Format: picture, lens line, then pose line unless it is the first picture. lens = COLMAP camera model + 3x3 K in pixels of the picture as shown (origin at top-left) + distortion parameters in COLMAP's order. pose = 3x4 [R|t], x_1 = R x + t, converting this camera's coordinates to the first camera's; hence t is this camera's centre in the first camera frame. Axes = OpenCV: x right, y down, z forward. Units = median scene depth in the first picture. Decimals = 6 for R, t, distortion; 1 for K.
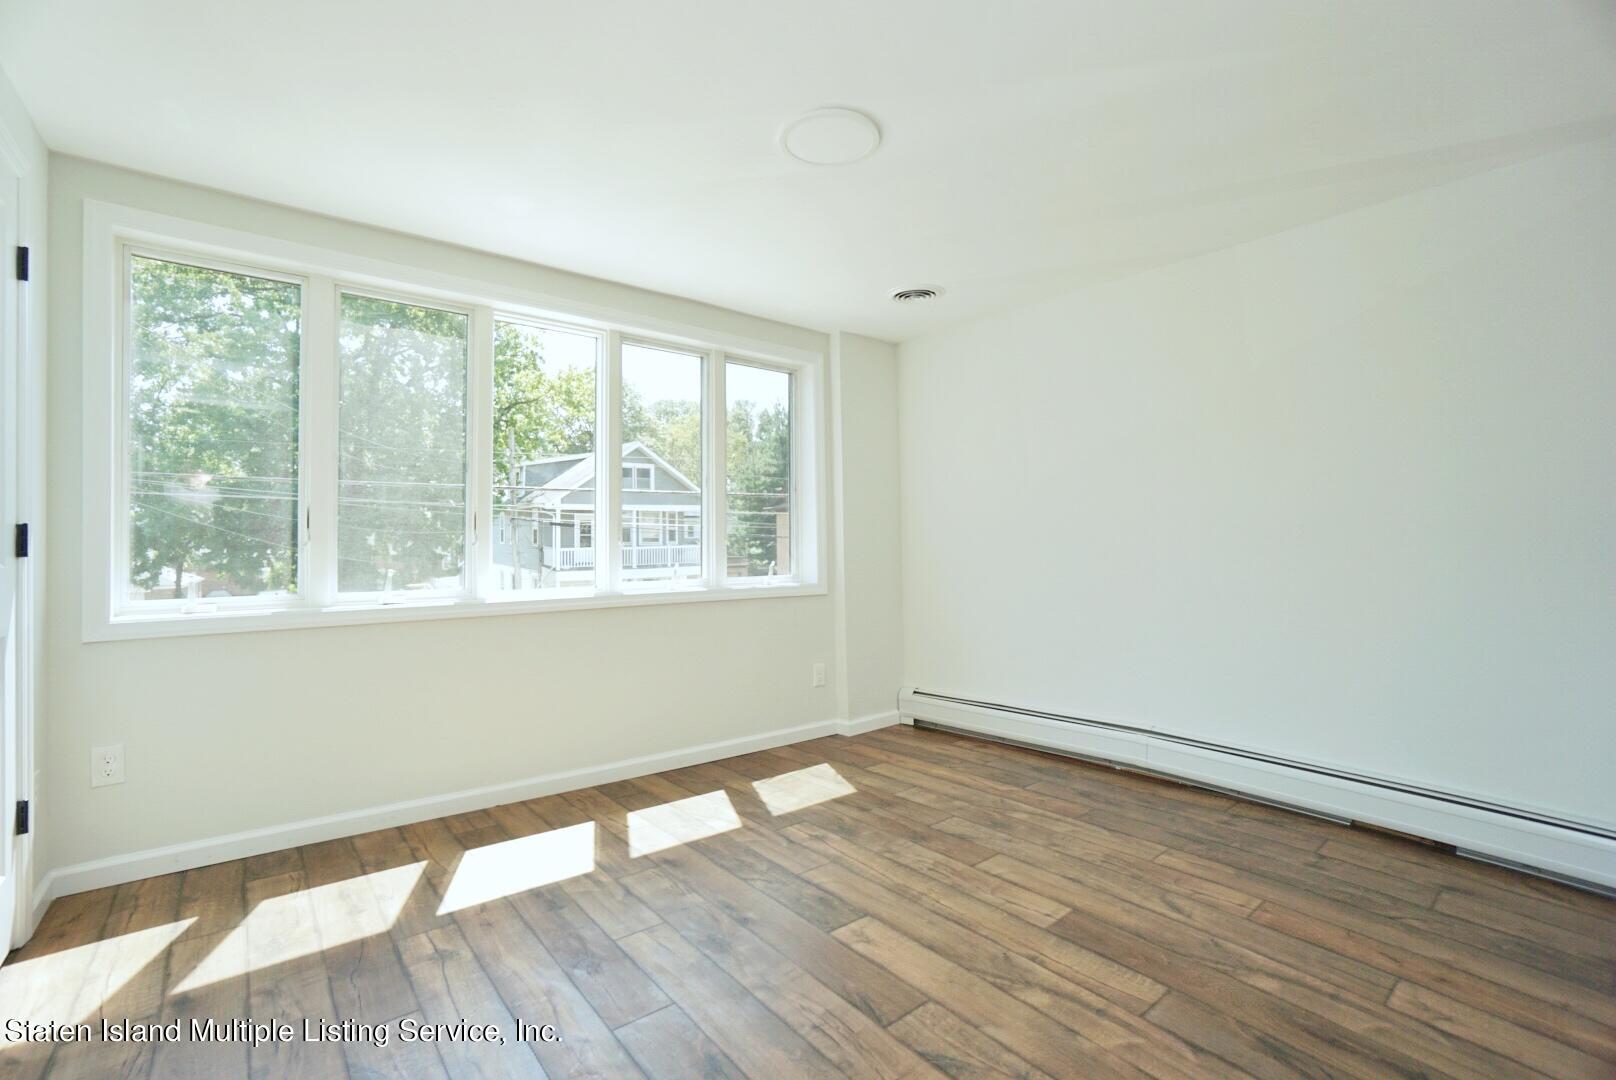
lens RADIAL K [[710.0, 0, 802.5], [0, 710.0, 541.2], [0, 0, 1]] dist [-0.003188, 0.000387]
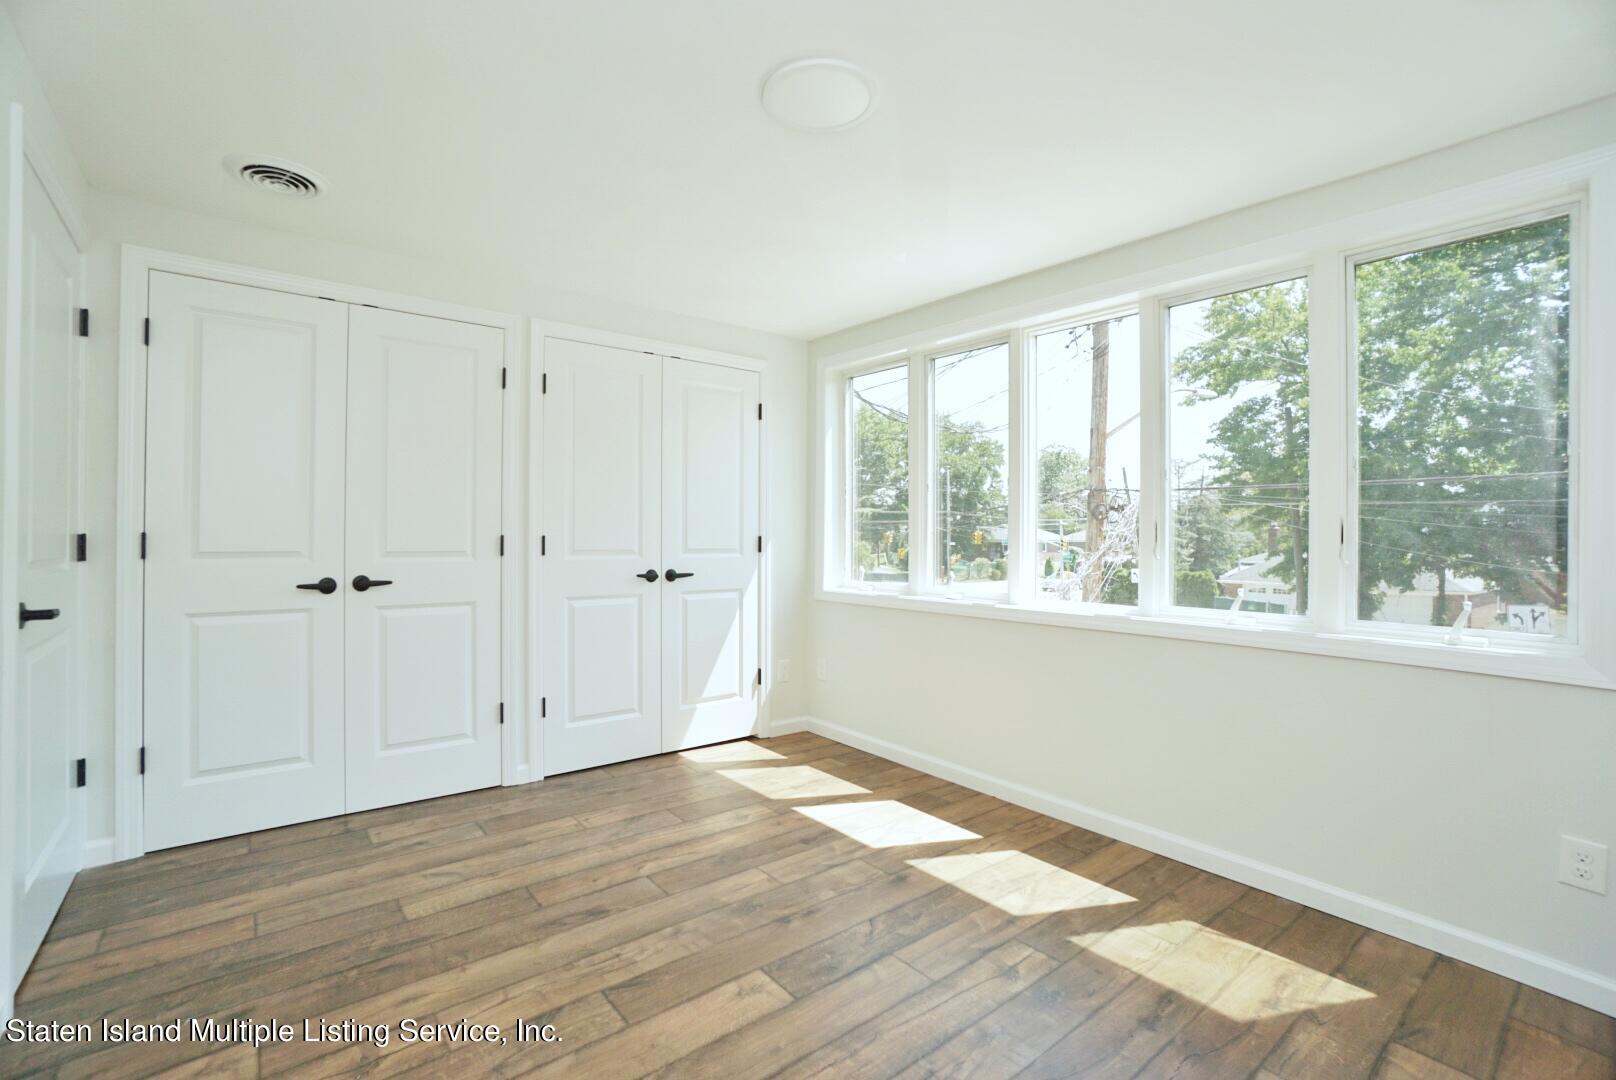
lens RADIAL K [[710.0, 0, 802.5], [0, 710.0, 541.2], [0, 0, 1]] dist [-0.003188, 0.000387]
pose [[-0.018510, -0.007645, -0.999799, 0.788046], [0.002860, 0.999966, -0.007699, -0.016162], [0.999825, -0.003002, -0.018487, 0.847386]]
